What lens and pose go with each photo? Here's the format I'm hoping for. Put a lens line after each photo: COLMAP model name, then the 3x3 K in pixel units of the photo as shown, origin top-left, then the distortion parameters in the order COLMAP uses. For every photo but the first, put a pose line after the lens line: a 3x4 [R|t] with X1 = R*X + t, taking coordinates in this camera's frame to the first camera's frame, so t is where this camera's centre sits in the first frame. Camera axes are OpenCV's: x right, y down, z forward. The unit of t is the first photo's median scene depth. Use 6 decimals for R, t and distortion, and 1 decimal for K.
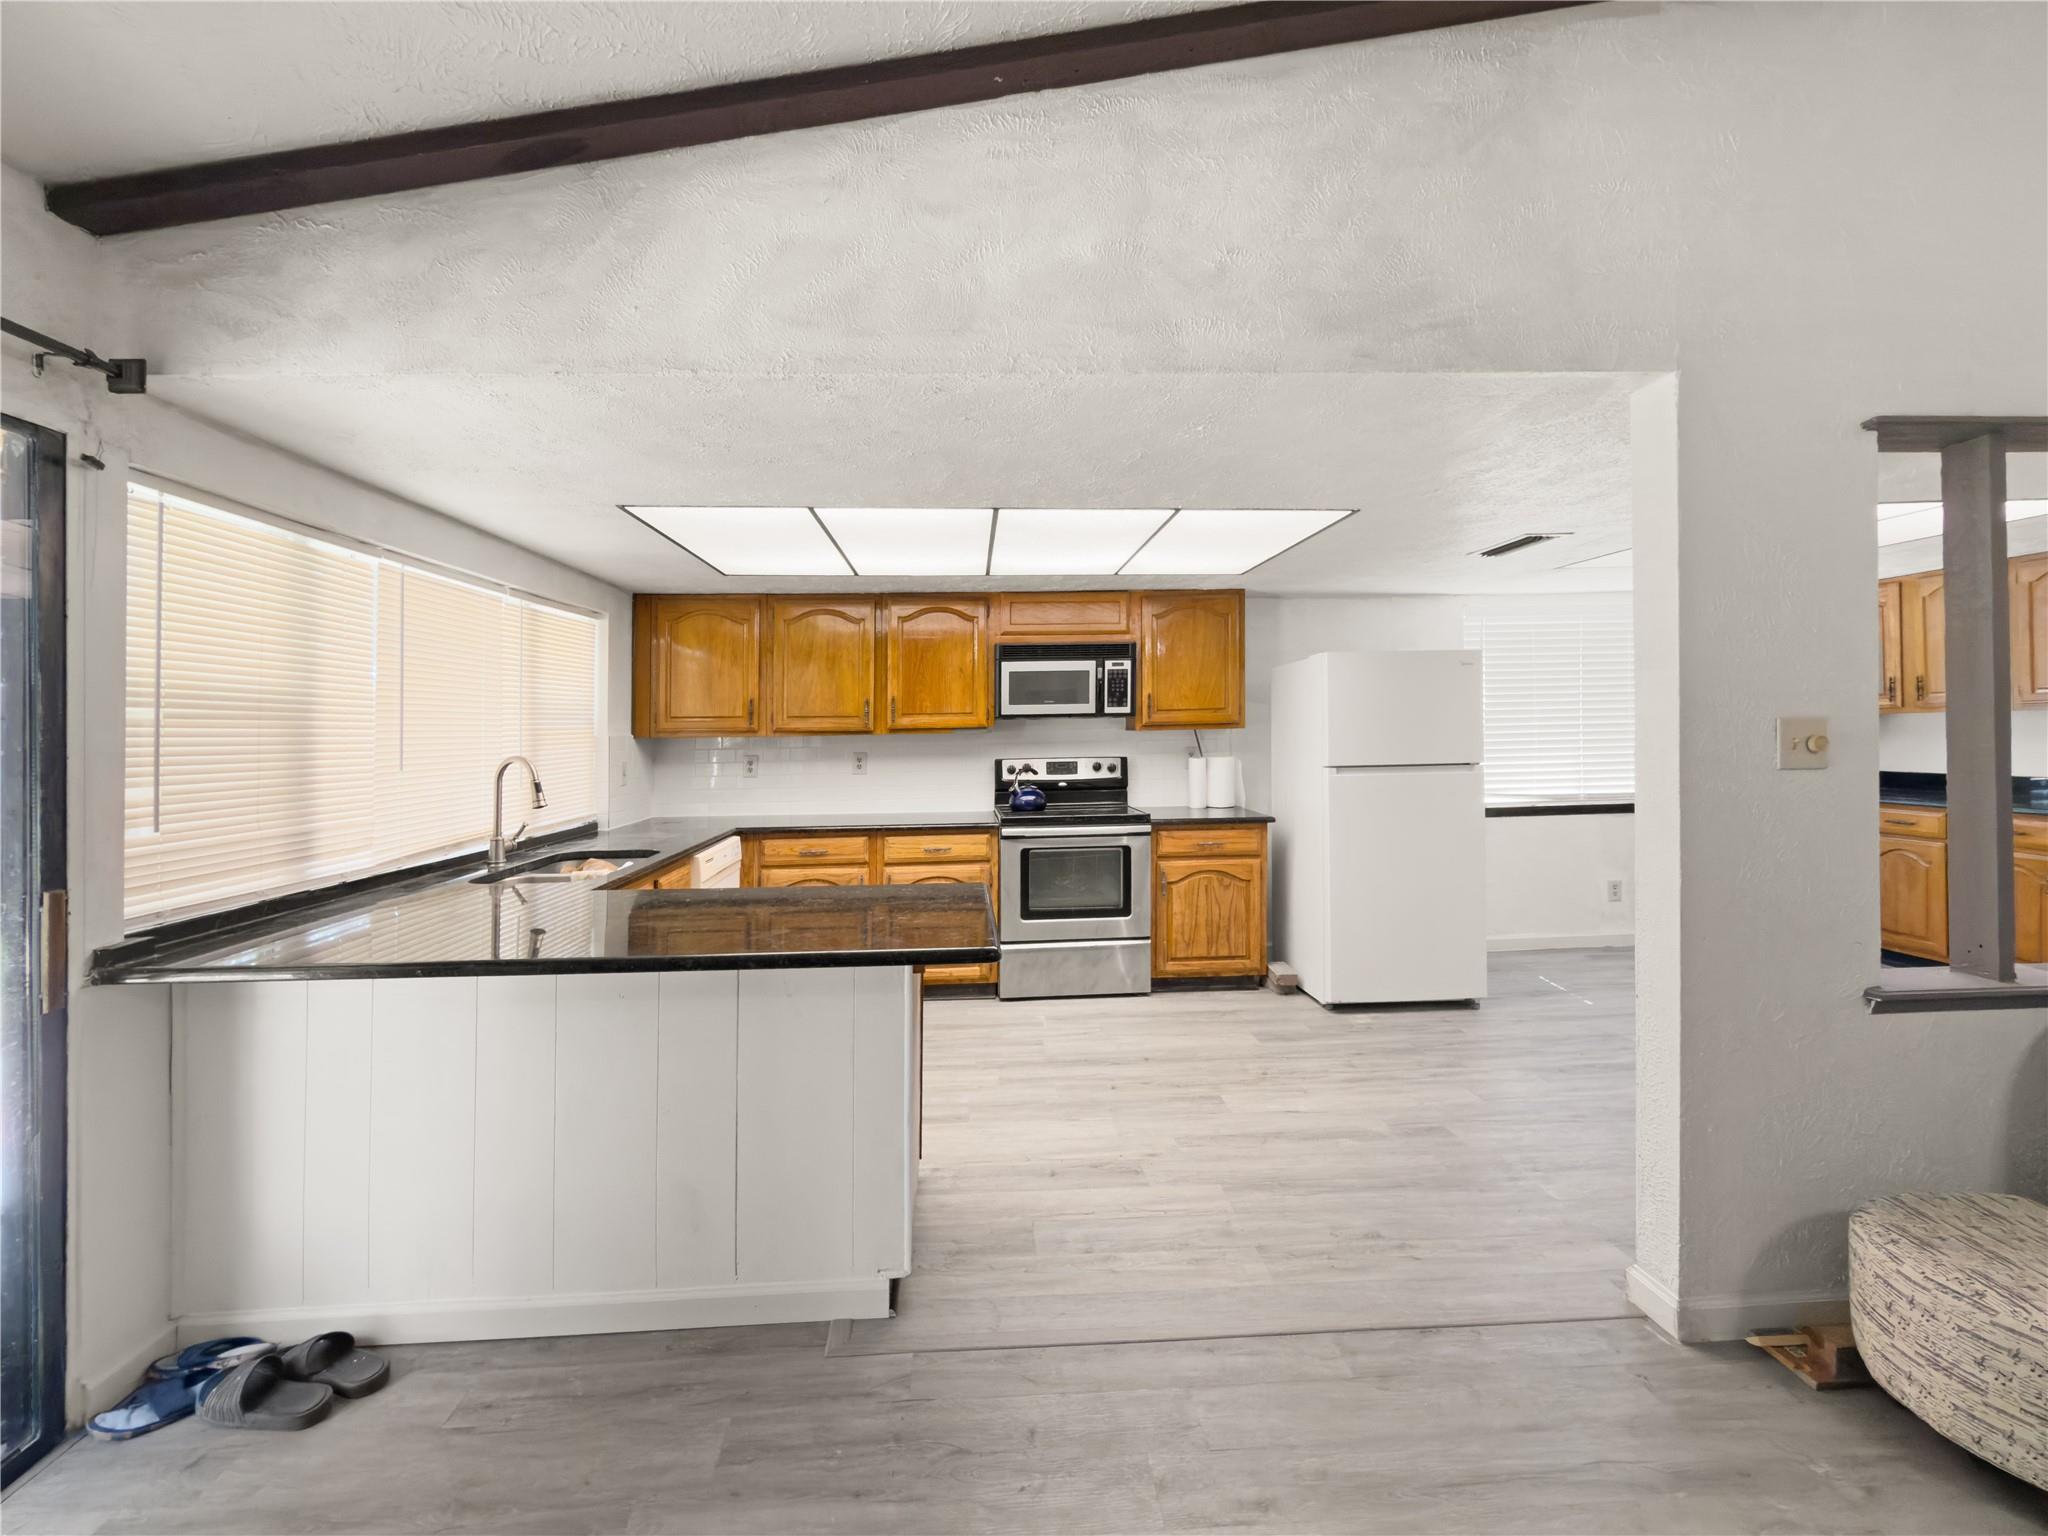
lens RADIAL K [[832.2, 0, 996.3], [0, 832.2, 743.3], [0, 0, 1]] dist [-0.004457, 0.000487]
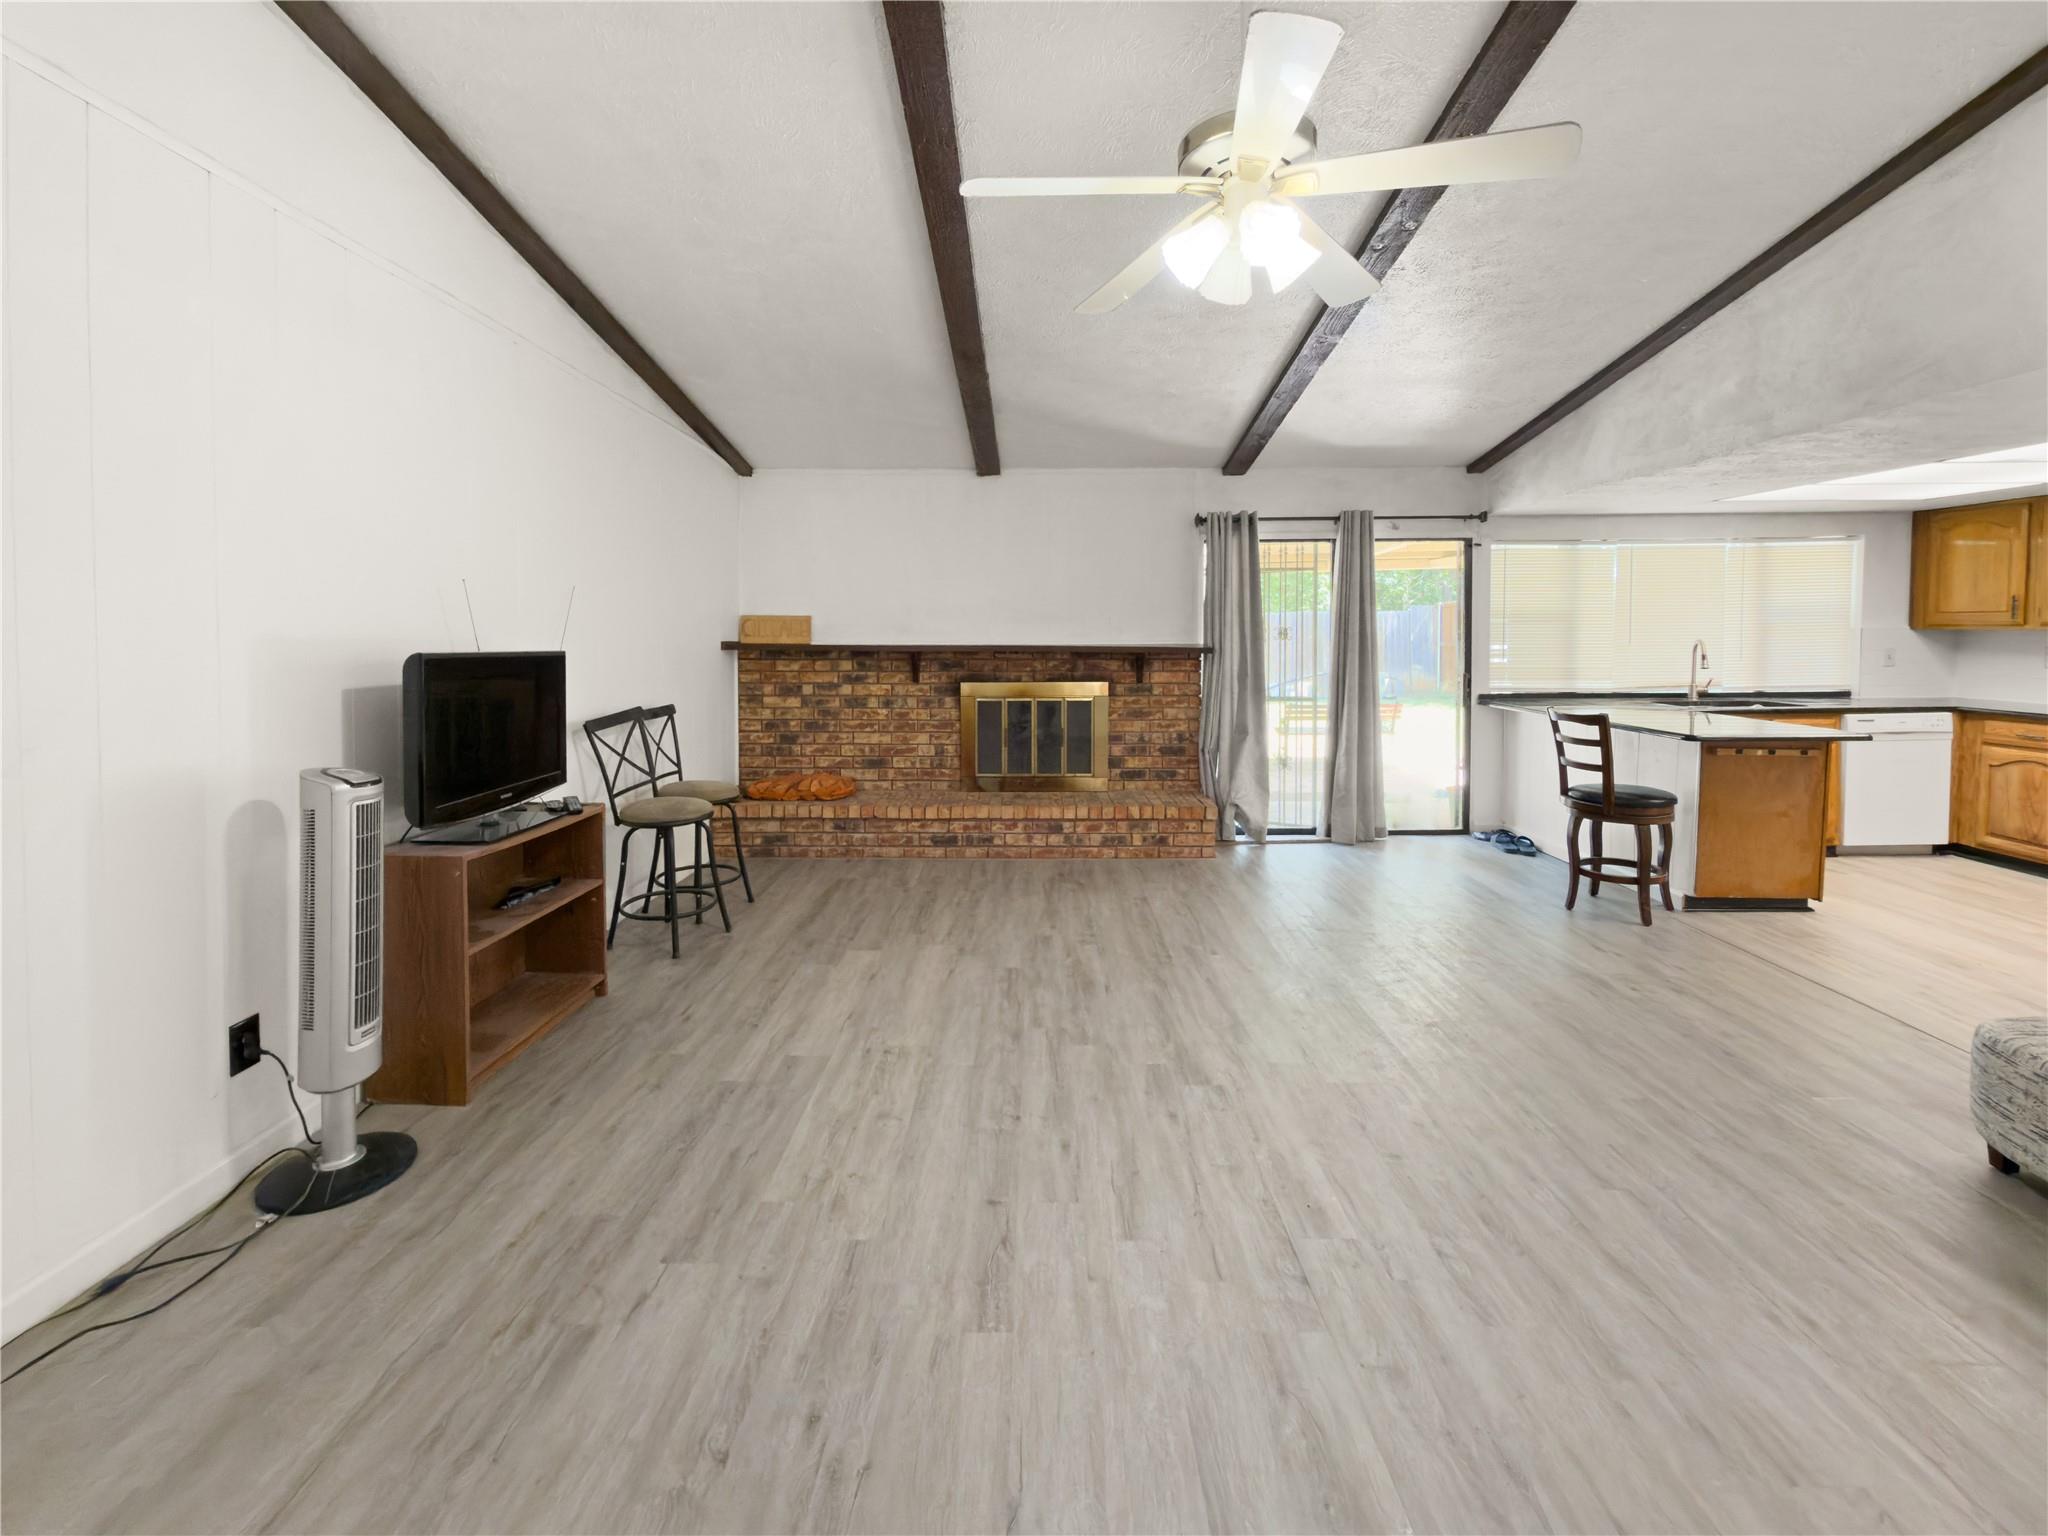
lens RADIAL K [[832.2, 0, 1038.5], [0, 832.2, 683.5], [0, 0, 1]] dist [-0.004457, 0.000487]
pose [[-0.041344, 0.072647, -0.996500, 0.862646], [-0.006302, 0.997314, 0.072968, -0.006536], [0.999125, 0.009296, -0.040776, -0.228884]]
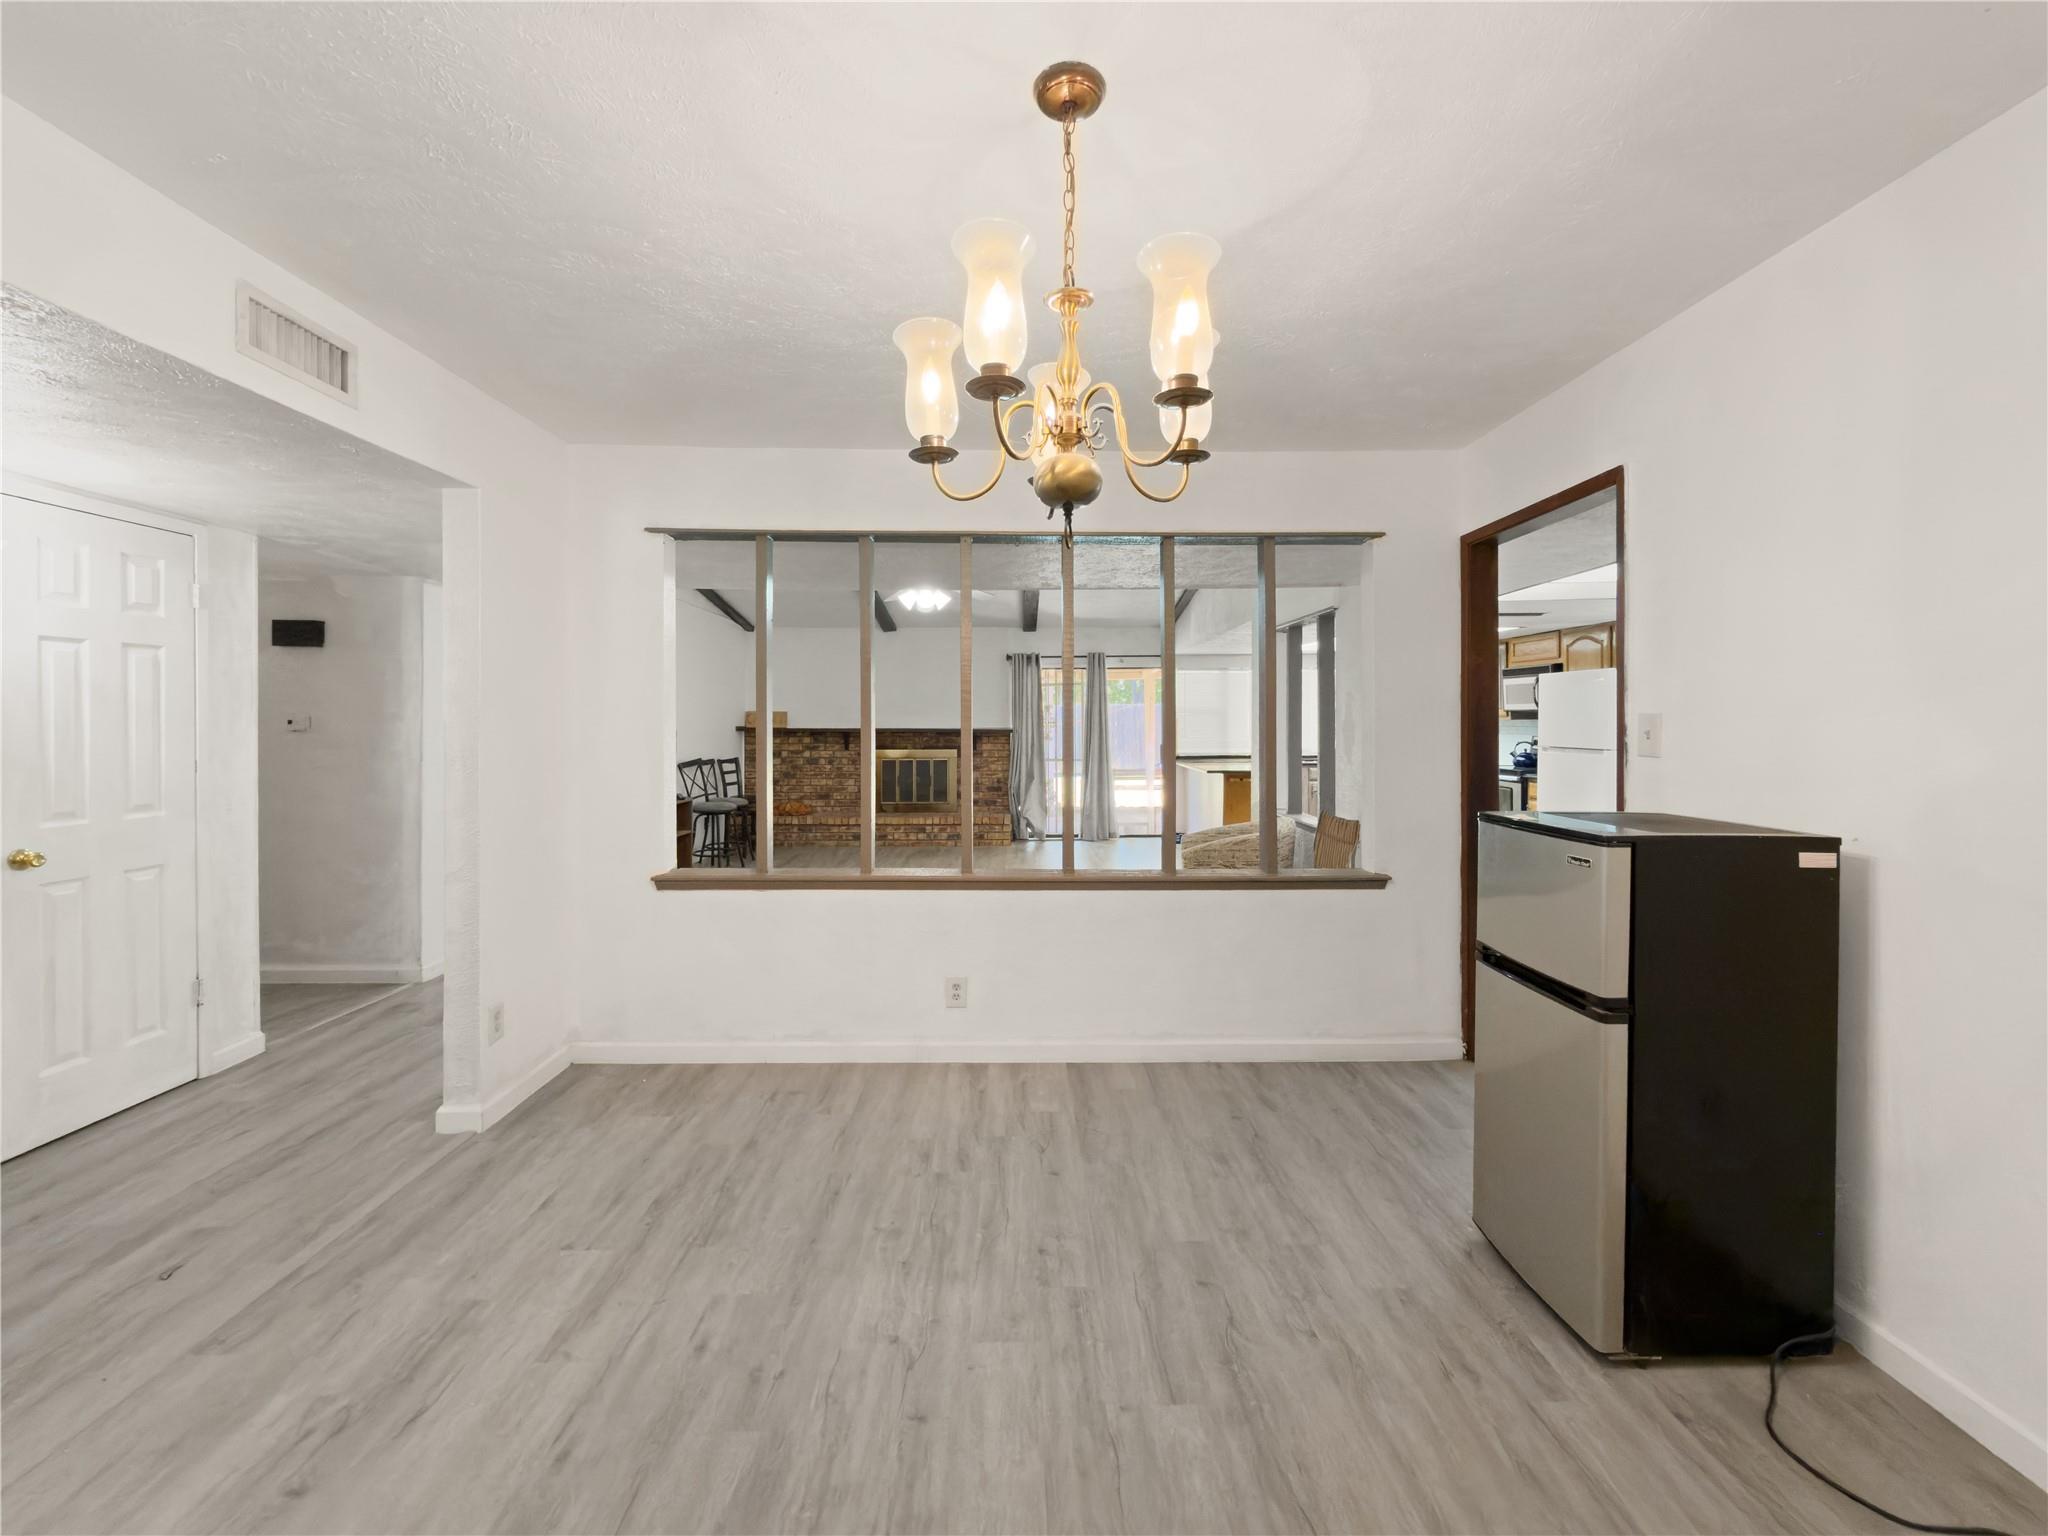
lens RADIAL K [[832.2, 0, 1040.1], [0, 832.2, 715.4], [0, 0, 1]] dist [-0.004457, 0.000487]
pose [[-0.011718, 0.013375, -0.999842, 1.796924], [-0.008024, 0.999877, 0.013469, -0.038968], [0.999899, 0.008180, -0.011610, 0.066332]]
